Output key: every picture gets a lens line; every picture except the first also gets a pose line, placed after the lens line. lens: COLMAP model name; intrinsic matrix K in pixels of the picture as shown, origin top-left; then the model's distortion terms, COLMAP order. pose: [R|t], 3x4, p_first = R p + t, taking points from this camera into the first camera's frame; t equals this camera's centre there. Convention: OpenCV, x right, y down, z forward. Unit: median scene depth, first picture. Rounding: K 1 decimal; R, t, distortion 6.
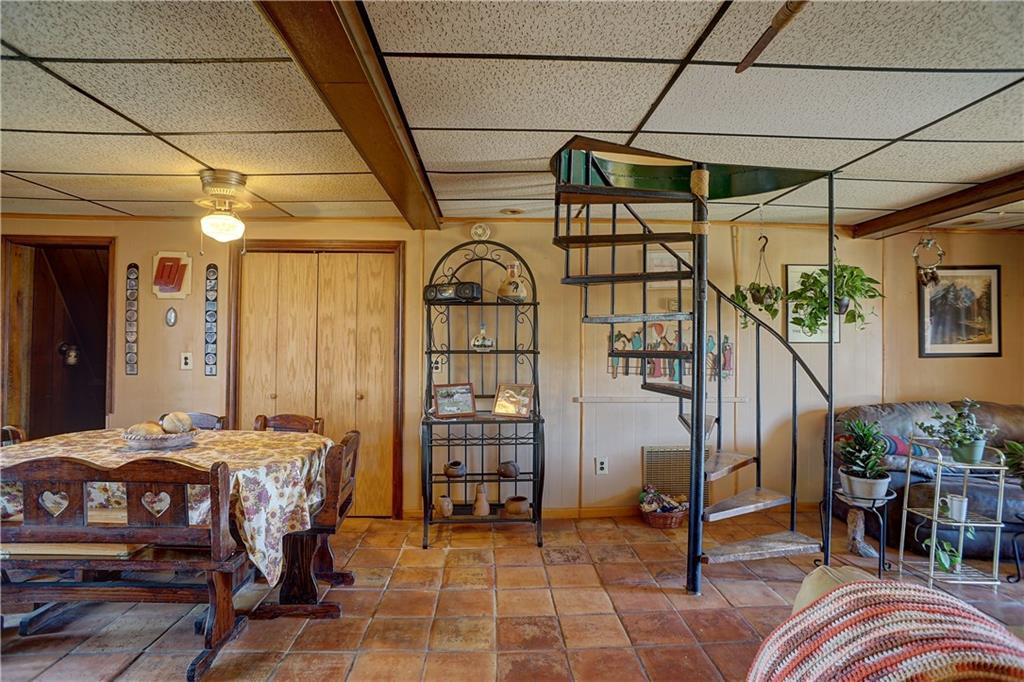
lens RADIAL K [[565.8, 0, 510.3], [0, 565.8, 338.3], [0, 0, 1]] dist [-0.062149, 0.039106]
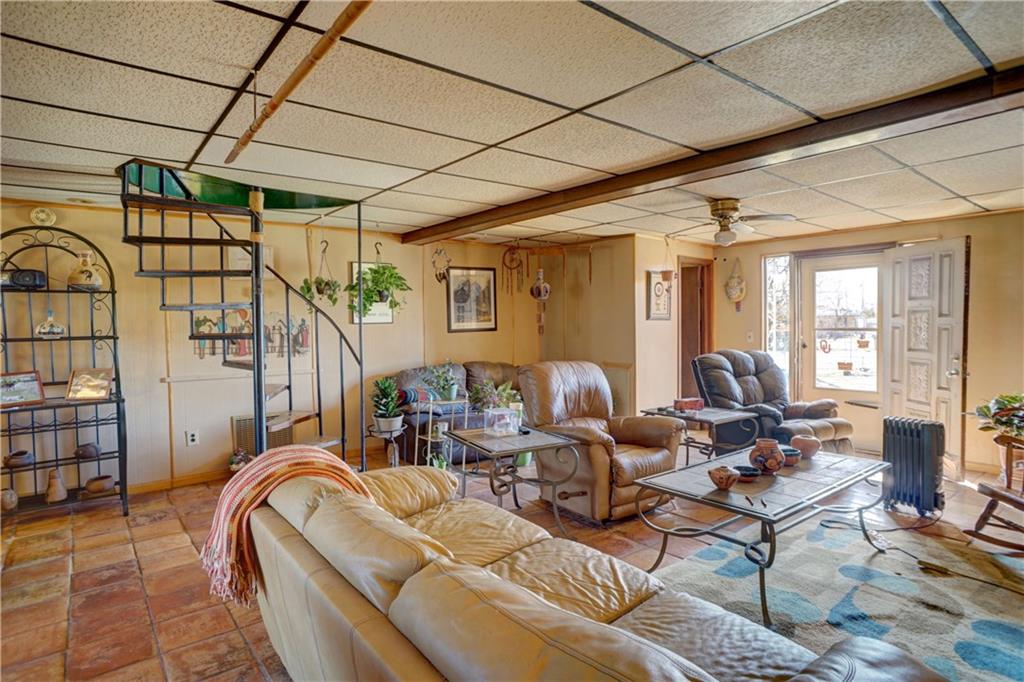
lens RADIAL K [[565.8, 0, 513.0], [0, 565.8, 338.6], [0, 0, 1]] dist [-0.062149, 0.039106]
pose [[0.807164, -0.034010, 0.589347, 0.035516], [0.011354, 0.999049, 0.042102, -0.008872], [-0.590218, -0.027291, 0.806782, -0.274929]]
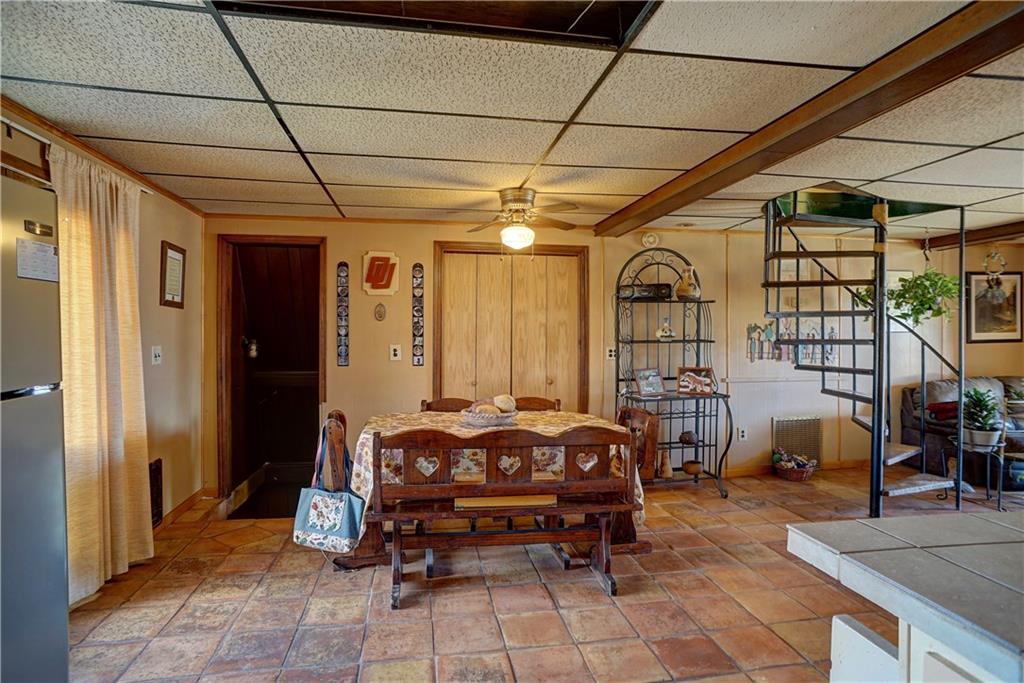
lens RADIAL K [[565.8, 0, 535.4], [0, 565.8, 342.3], [0, 0, 1]] dist [-0.062149, 0.039106]
pose [[0.989221, -0.009416, 0.146125, -0.493042], [0.005688, 0.999648, 0.025911, -0.006743], [-0.146318, -0.024801, 0.988927, -0.140171]]
